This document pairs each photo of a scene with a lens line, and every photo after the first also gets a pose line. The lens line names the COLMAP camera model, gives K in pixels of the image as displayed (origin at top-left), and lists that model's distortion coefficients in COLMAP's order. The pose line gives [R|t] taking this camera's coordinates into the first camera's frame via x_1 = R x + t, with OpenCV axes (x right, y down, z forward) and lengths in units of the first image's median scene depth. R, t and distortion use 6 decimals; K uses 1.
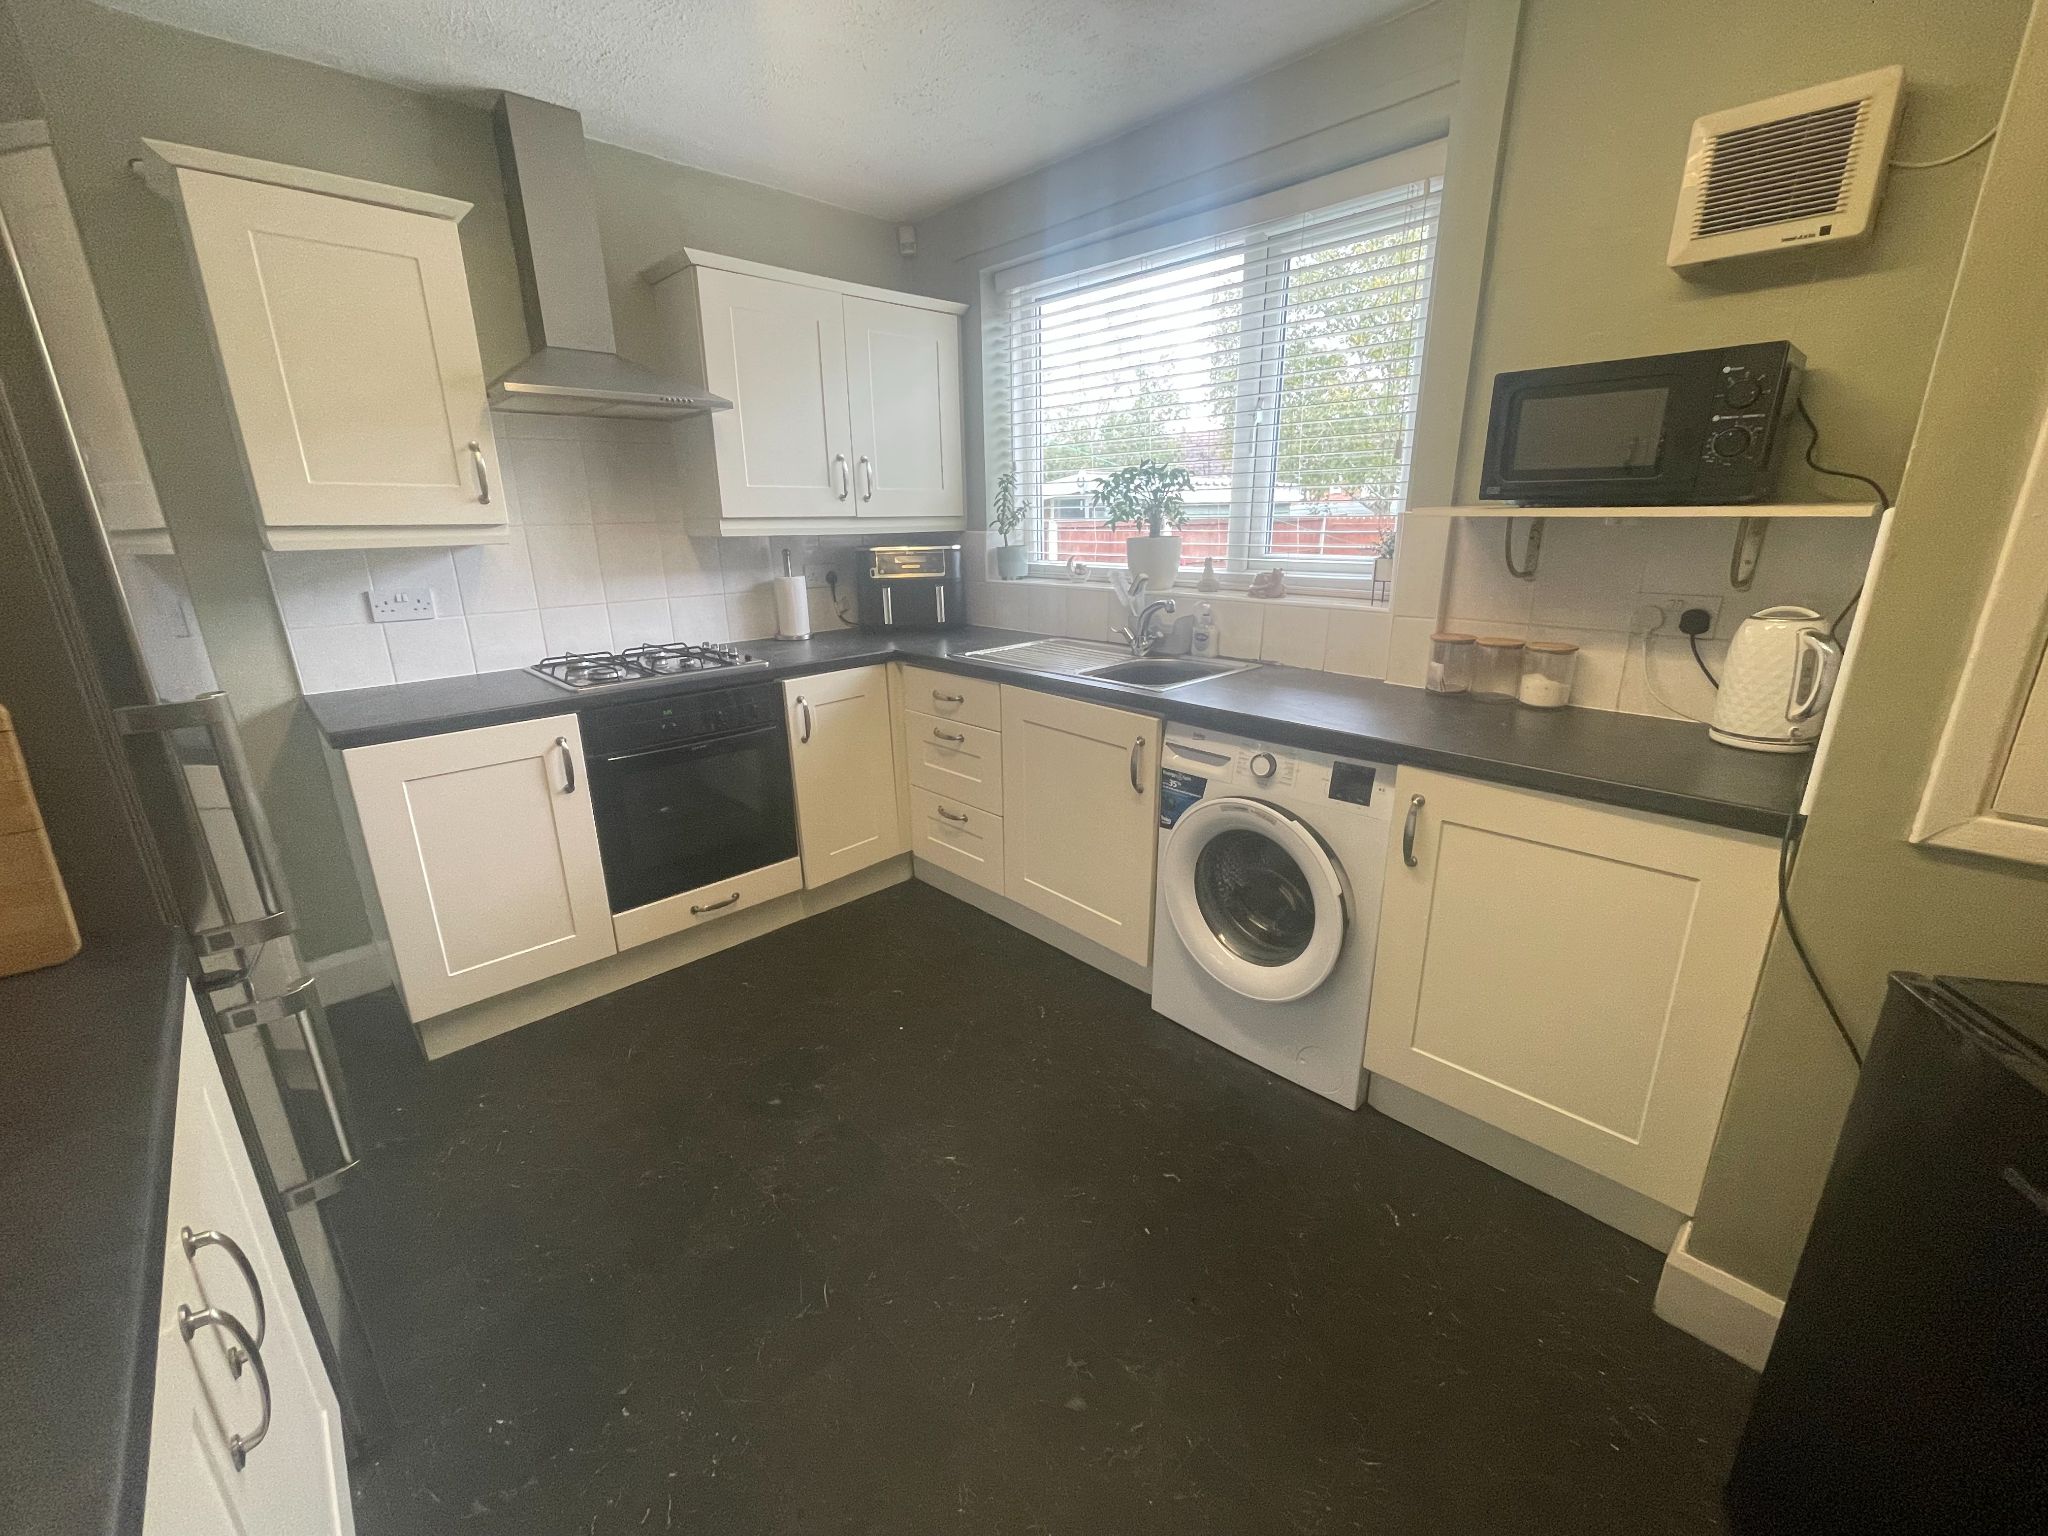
lens RADIAL K [[821.9, 0, 1026.2], [0, 821.9, 762.3], [0, 0, 1]] dist [-0.003039, 0.000600]
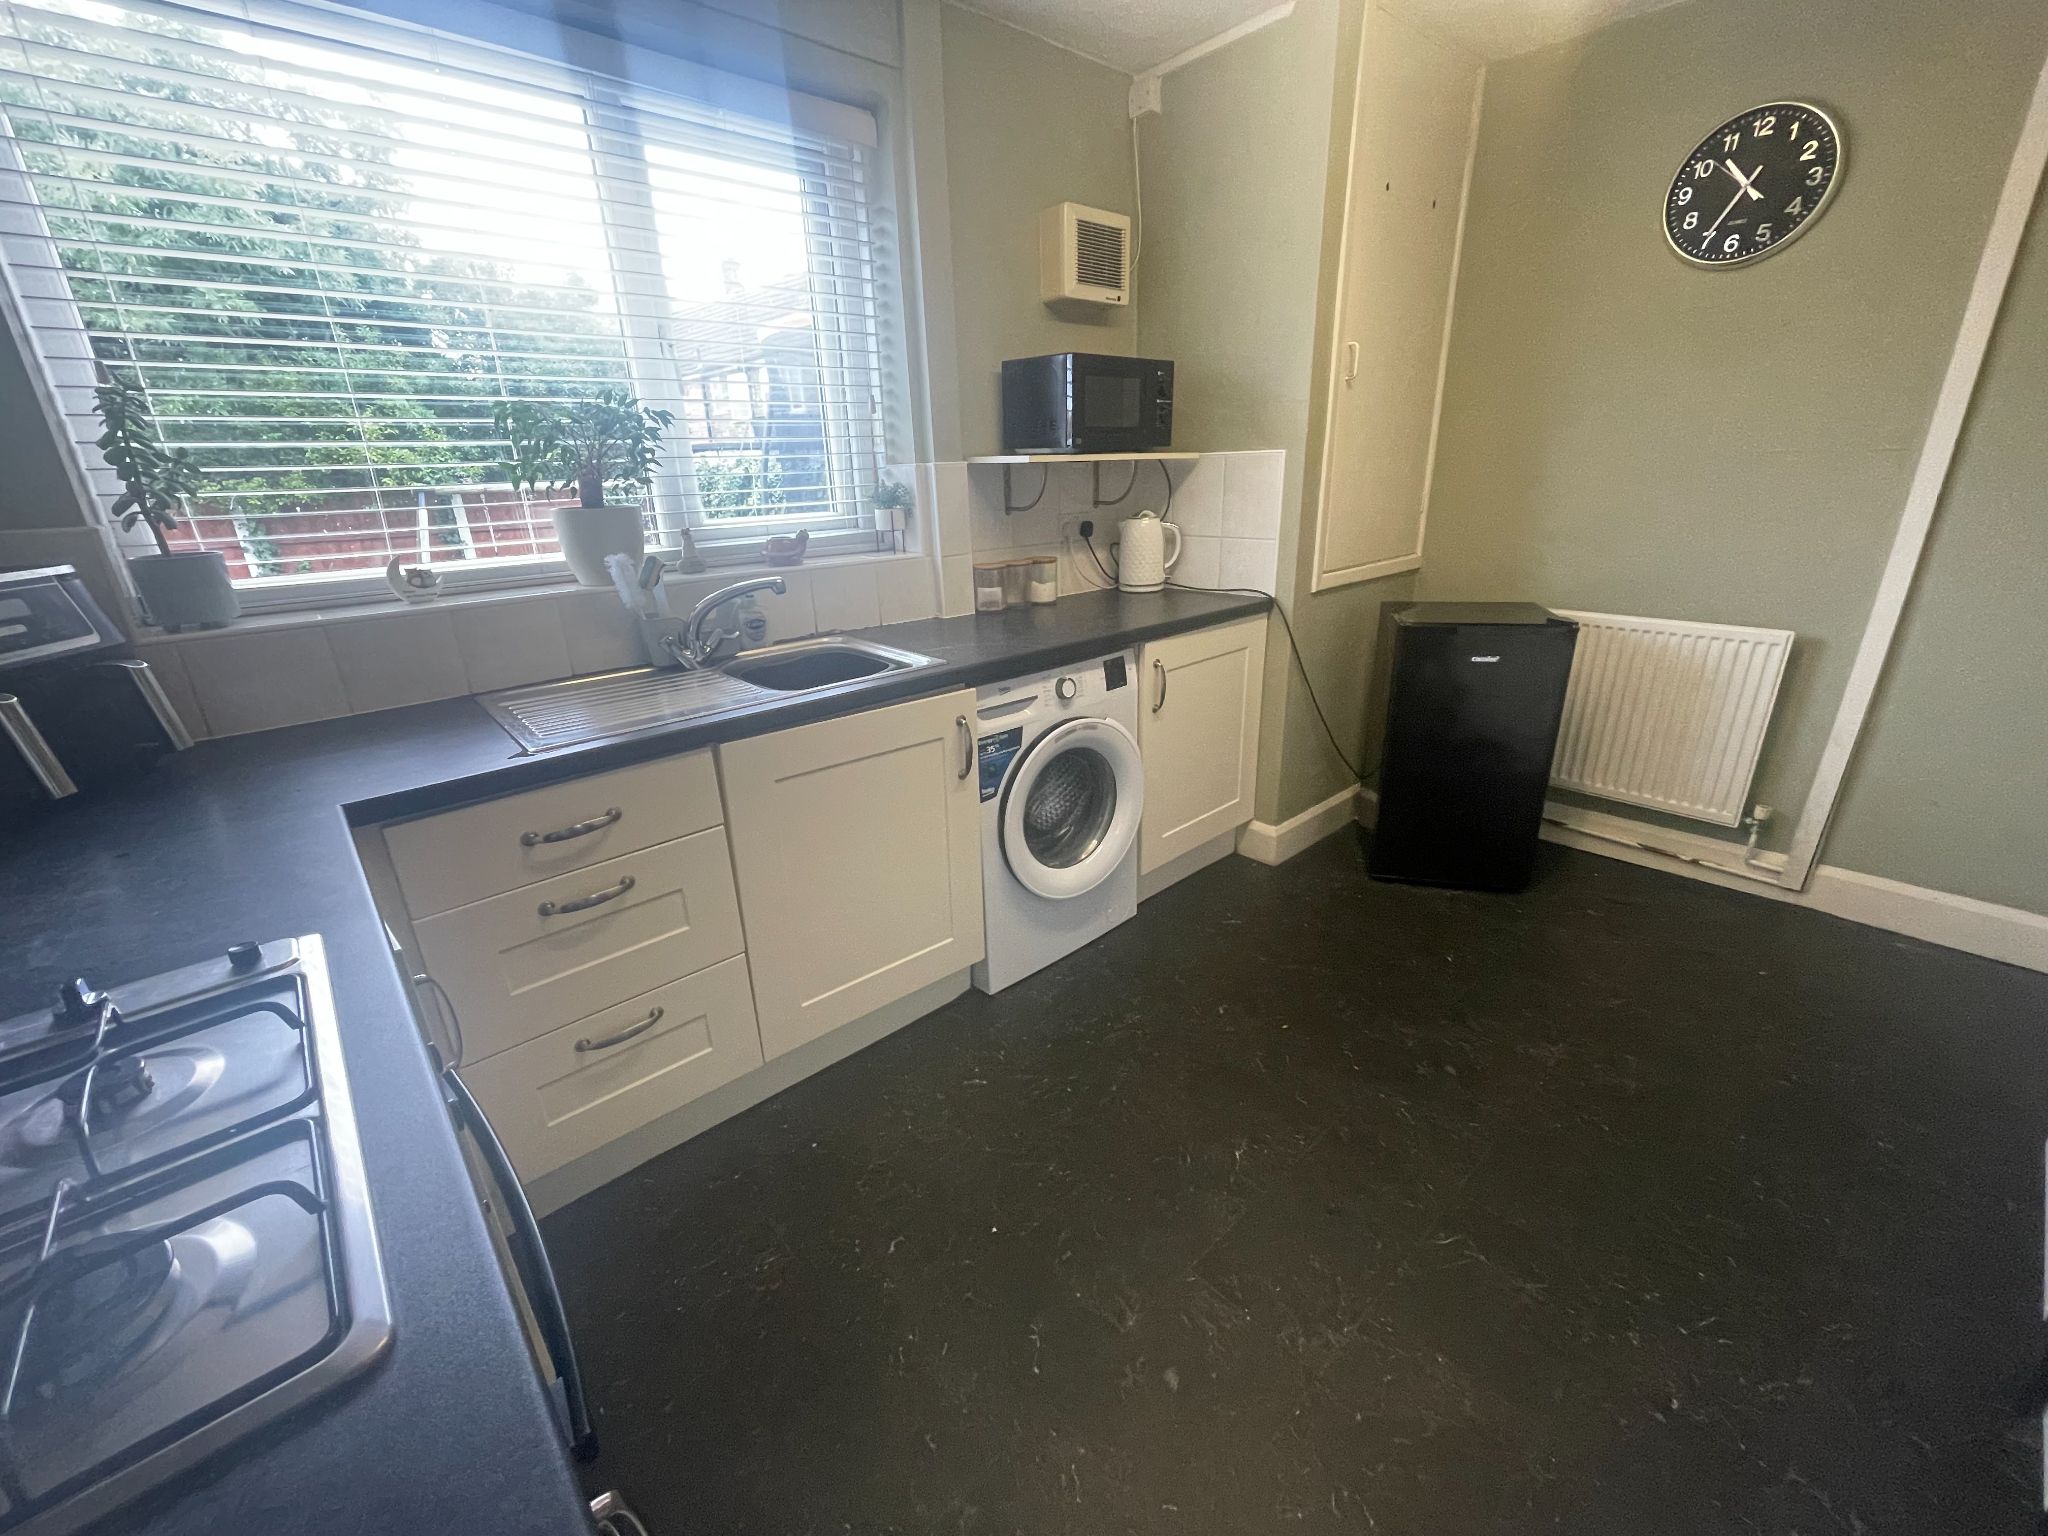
lens RADIAL K [[821.9, 0, 1022.3], [0, 821.9, 764.8], [0, 0, 1]] dist [-0.003039, 0.000600]
pose [[0.037043, -0.331723, 0.942649, -0.725142], [0.319016, 0.897865, 0.303427, -0.236464], [-0.947025, 0.289481, 0.139085, 0.849842]]
